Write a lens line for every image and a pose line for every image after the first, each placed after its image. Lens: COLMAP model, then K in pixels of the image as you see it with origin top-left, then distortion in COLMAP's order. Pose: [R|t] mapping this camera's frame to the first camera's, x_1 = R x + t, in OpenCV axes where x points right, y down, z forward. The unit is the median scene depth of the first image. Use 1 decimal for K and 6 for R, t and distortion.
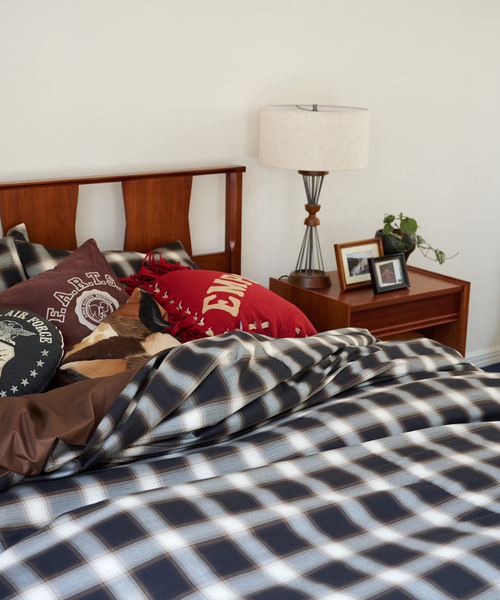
lens RADIAL K [[1008.4, 0, 251.0], [0, 1008.4, 299.6], [0, 0, 1]] dist [-0.041335, 0.000000]
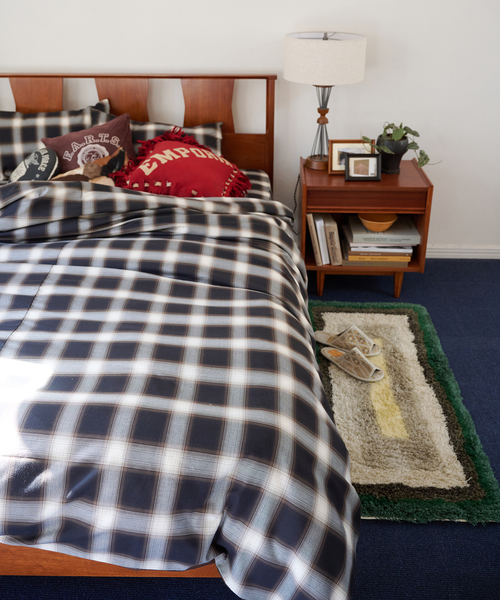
lens RADIAL K [[632.2, 0, 240.3], [0, 632.2, 276.4], [0, 0, 1]] dist [0.001620, 0.000000]
pose [[0.767959, 0.275258, -0.578335, 0.574332], [-0.143161, 0.953869, 0.263892, -0.092114], [0.624294, -0.119863, 0.771939, 0.242551]]
